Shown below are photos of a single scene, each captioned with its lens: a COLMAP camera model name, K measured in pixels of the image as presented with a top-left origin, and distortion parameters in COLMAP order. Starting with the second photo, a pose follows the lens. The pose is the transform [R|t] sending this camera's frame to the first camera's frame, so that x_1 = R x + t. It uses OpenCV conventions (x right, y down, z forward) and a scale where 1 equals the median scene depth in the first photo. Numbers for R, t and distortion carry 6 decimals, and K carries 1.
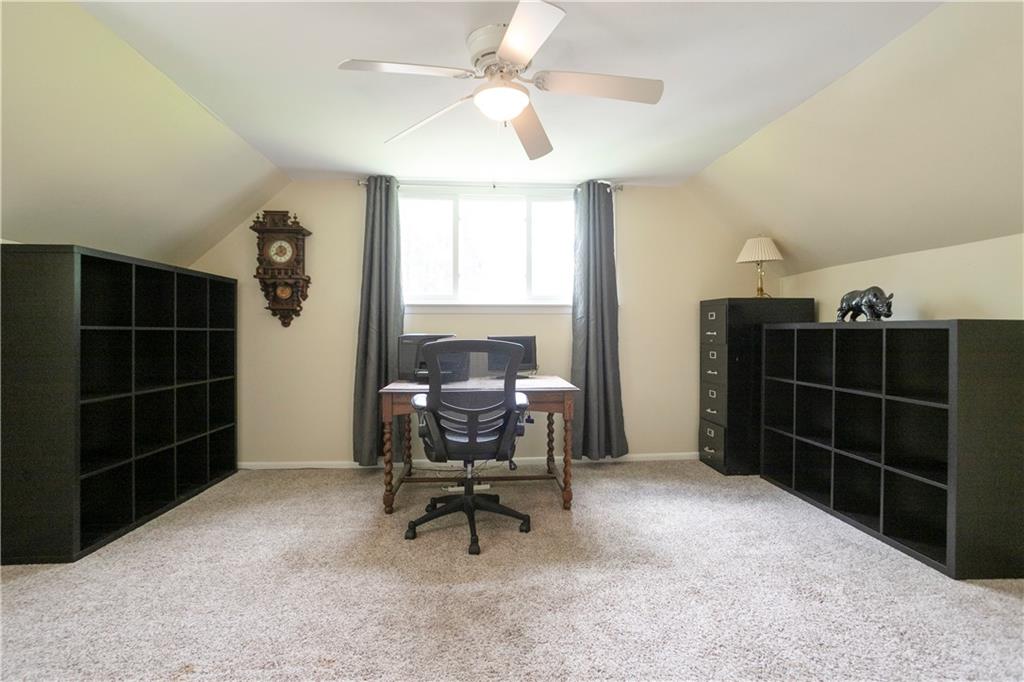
lens RADIAL K [[496.7, 0, 514.1], [0, 496.7, 338.2], [0, 0, 1]] dist [-0.025463, 0.011359]
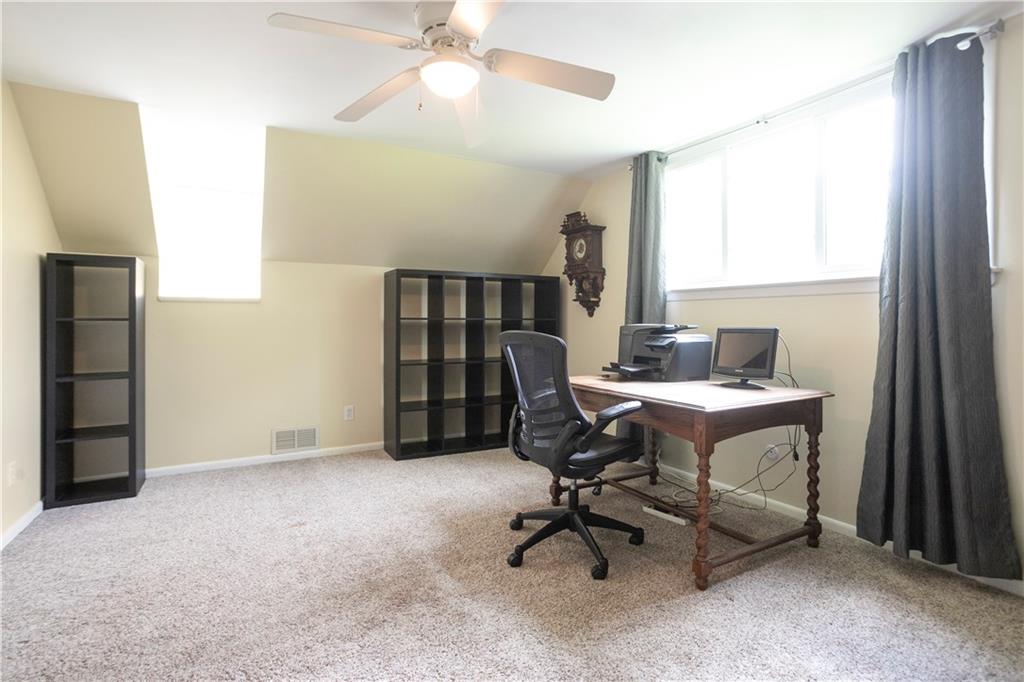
lens RADIAL K [[496.7, 0, 498.6], [0, 496.7, 324.6], [0, 0, 1]] dist [-0.025463, 0.011359]
pose [[0.426749, 0.008158, -0.904333, 0.458820], [-0.012387, 0.999918, 0.003175, -0.006688], [0.904285, 0.009847, 0.426815, 0.364865]]
